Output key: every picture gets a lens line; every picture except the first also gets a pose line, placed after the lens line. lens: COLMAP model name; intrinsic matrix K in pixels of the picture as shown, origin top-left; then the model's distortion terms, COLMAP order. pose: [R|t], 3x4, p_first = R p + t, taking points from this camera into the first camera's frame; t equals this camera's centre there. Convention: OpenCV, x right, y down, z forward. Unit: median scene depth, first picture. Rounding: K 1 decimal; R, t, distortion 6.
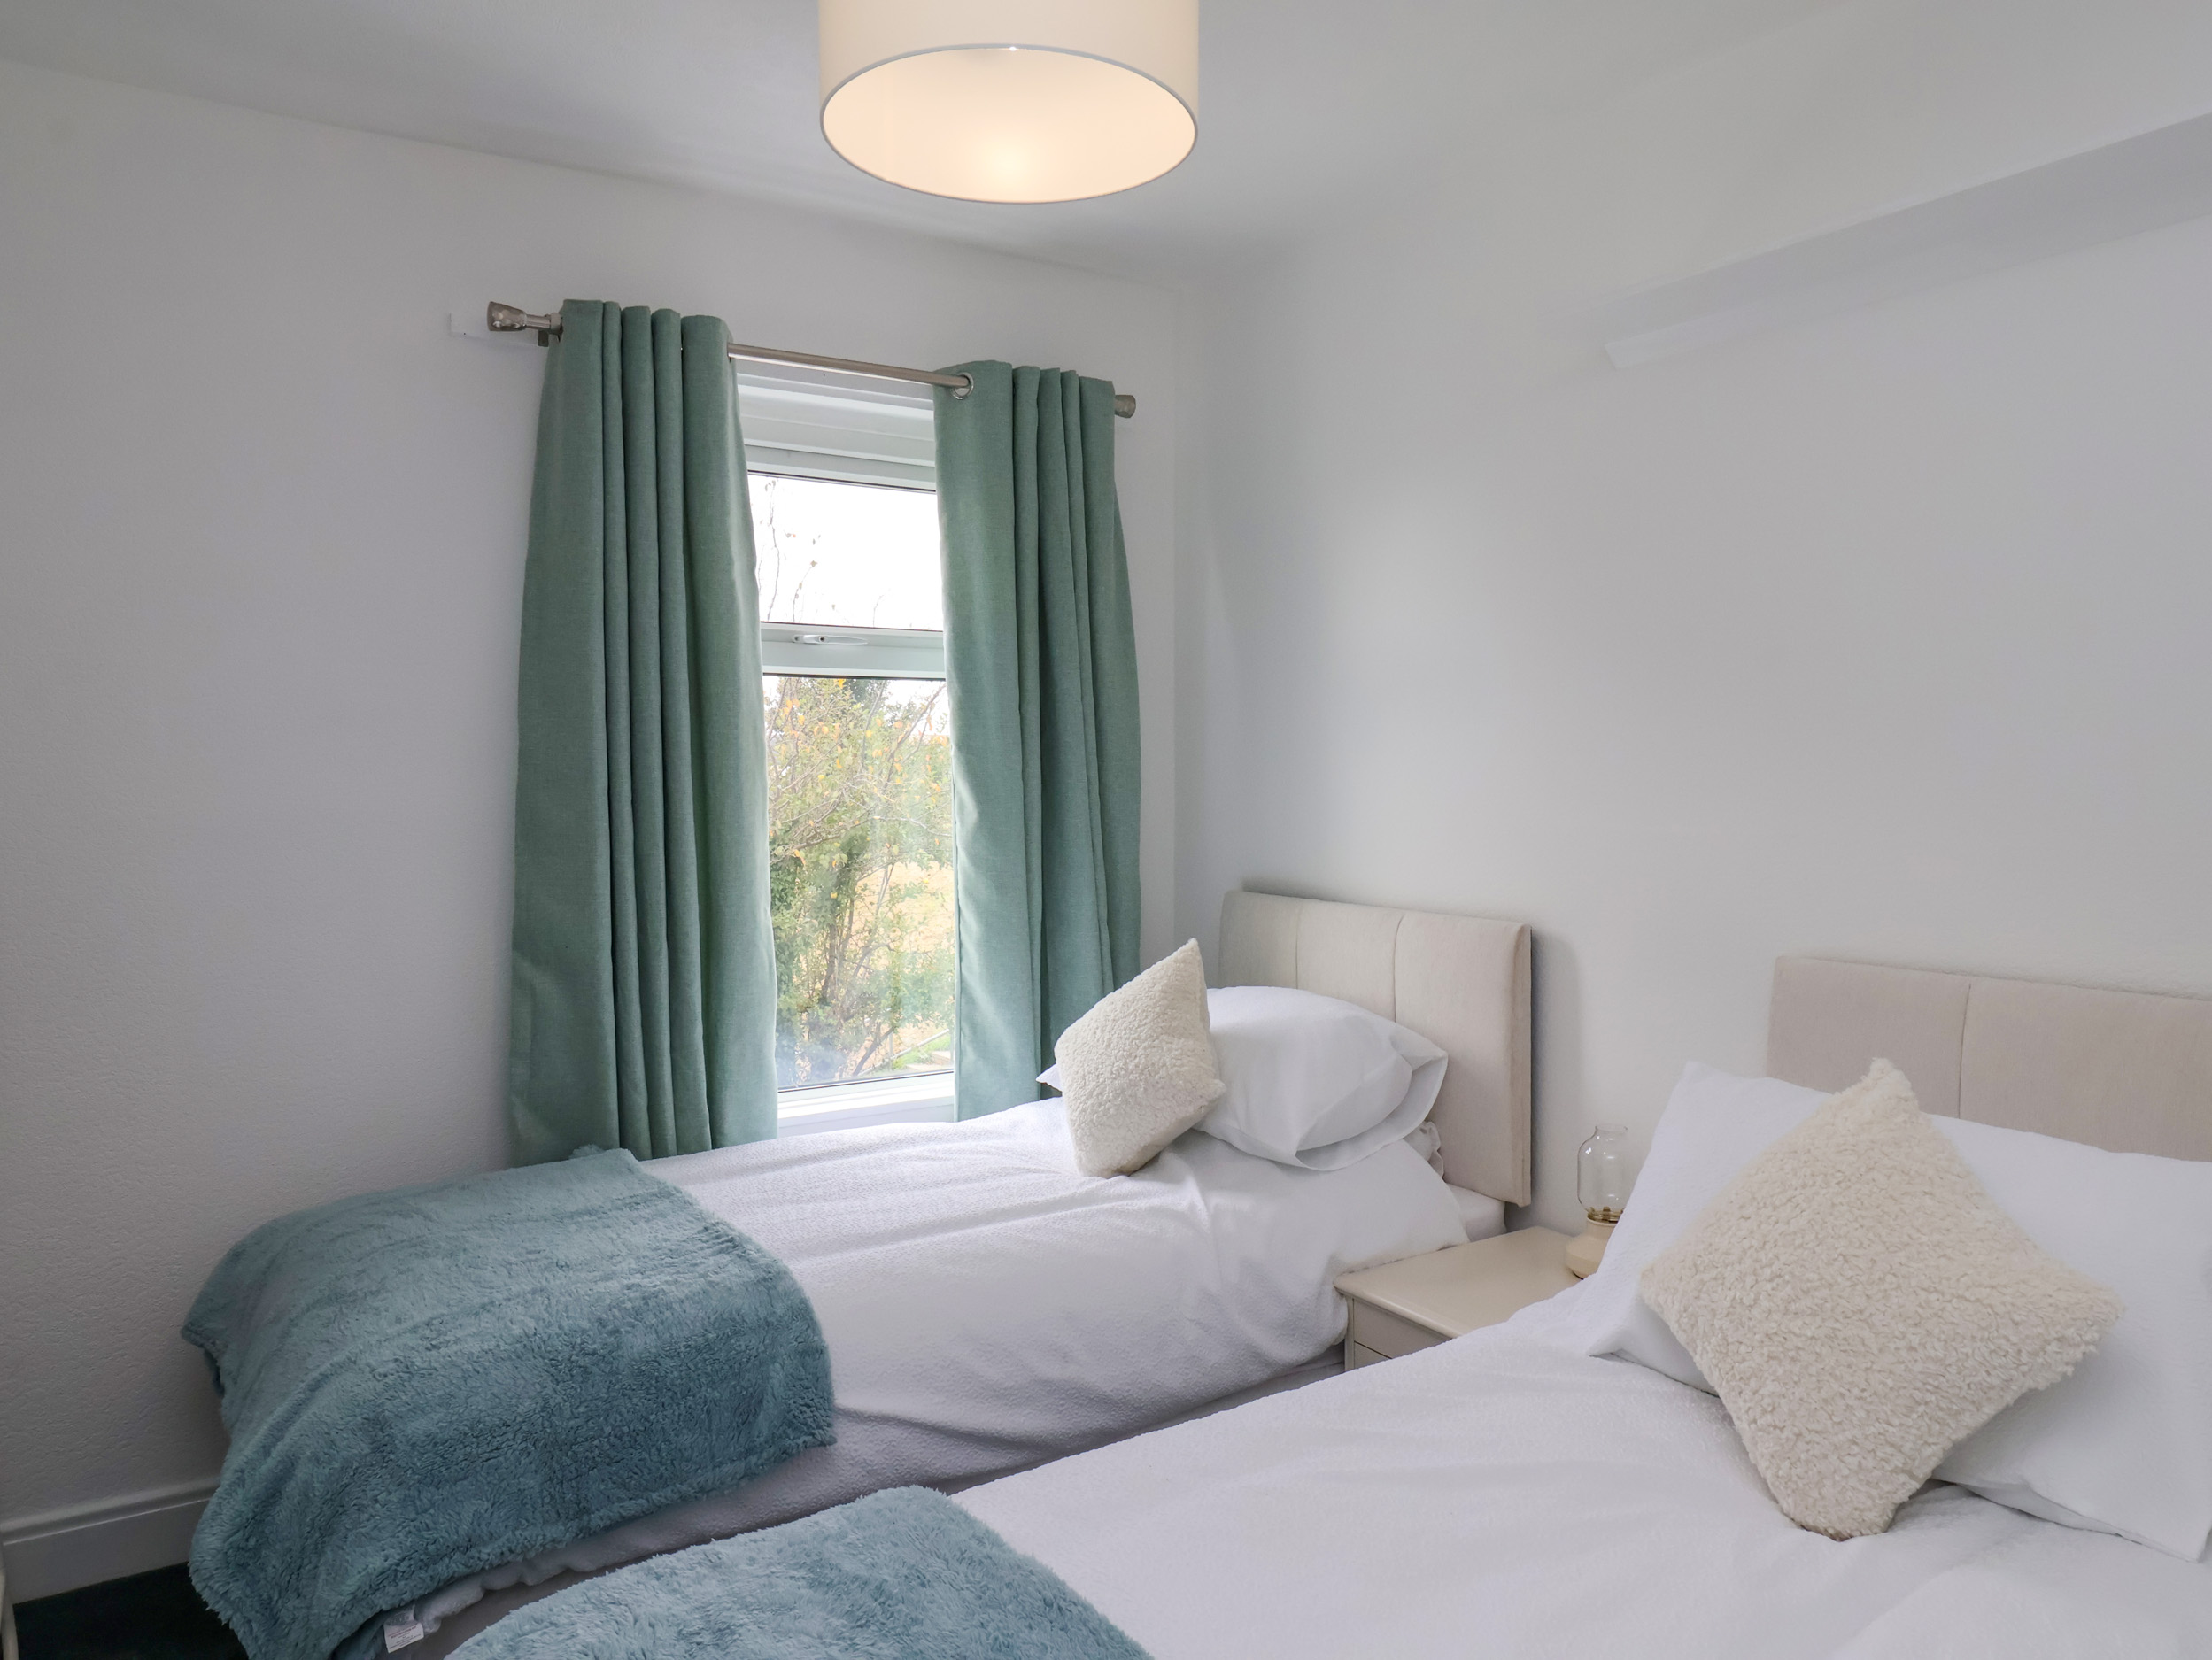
lens RADIAL K [[1649.1, 0, 1106.0], [0, 1649.1, 830.0], [0, 0, 1]] dist [0.001467, -0.000208]
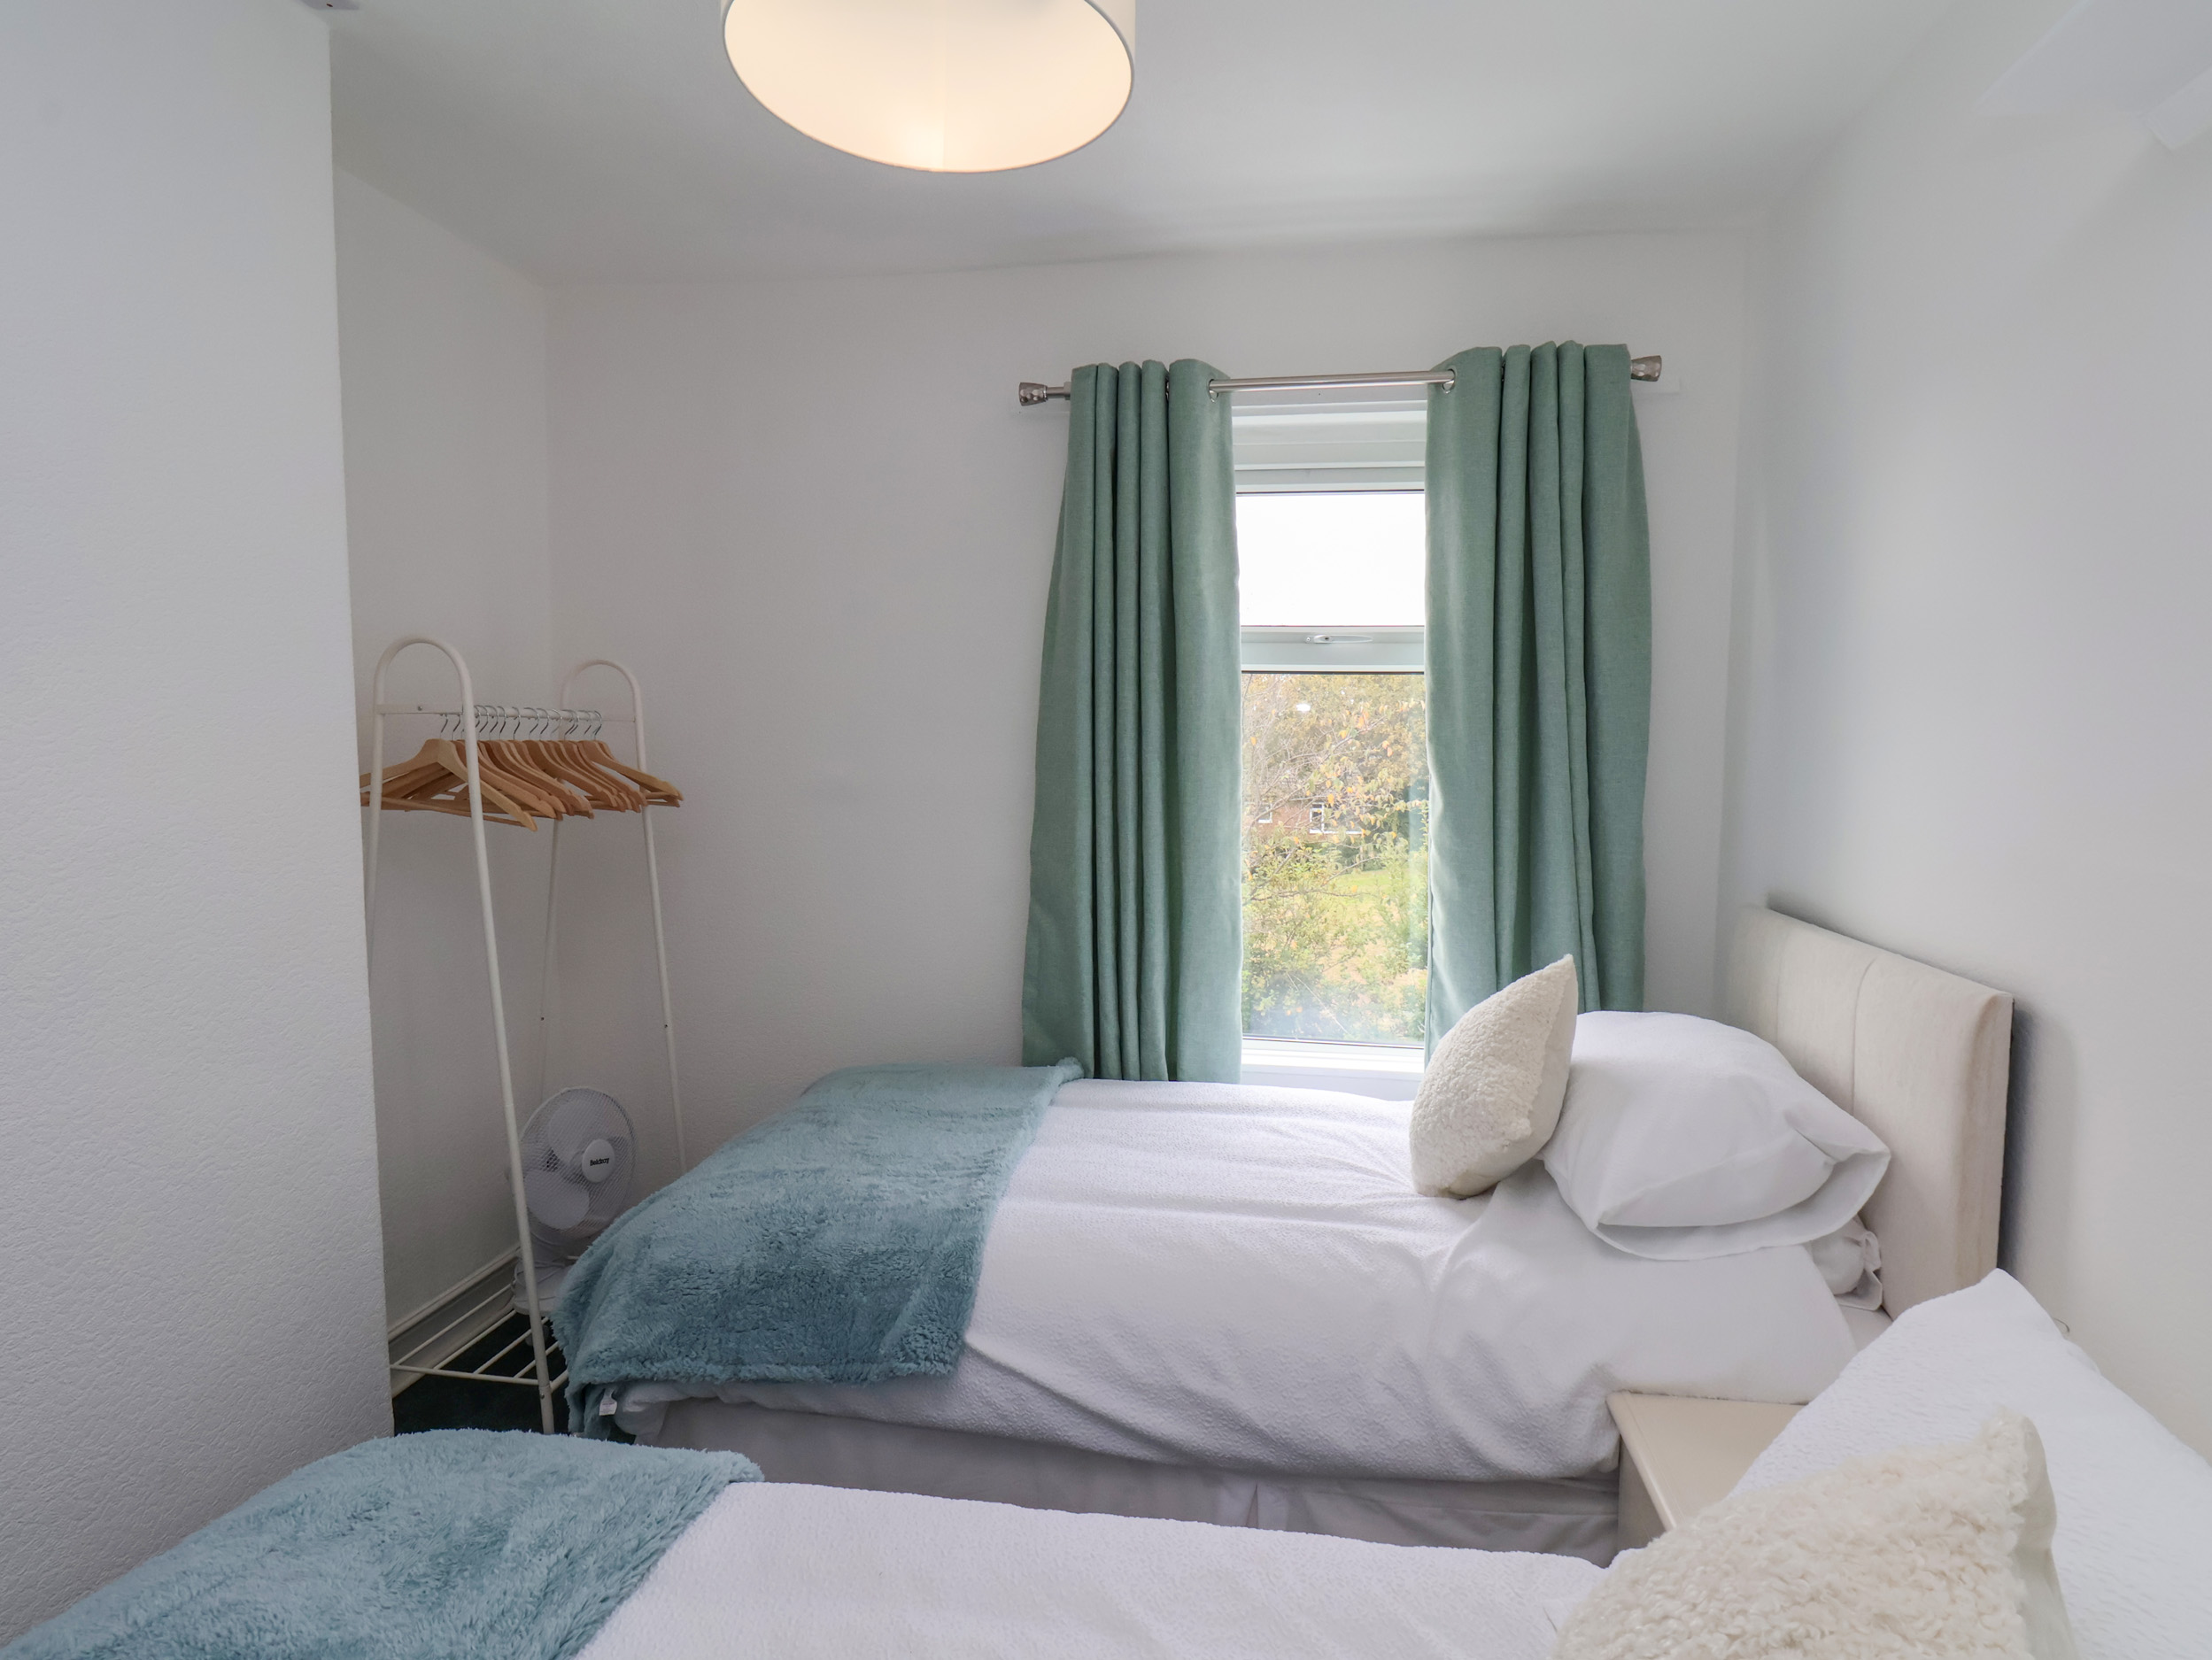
lens RADIAL K [[1201.9, 0, 1101.4], [0, 1201.9, 826.8], [0, 0, 1]] dist [-0.000394, -0.010351]
pose [[0.731352, 0.055722, -0.679720, 0.309778], [-0.040635, 0.998446, 0.038129, -0.017645], [0.680788, -0.000266, 0.732480, 0.358197]]
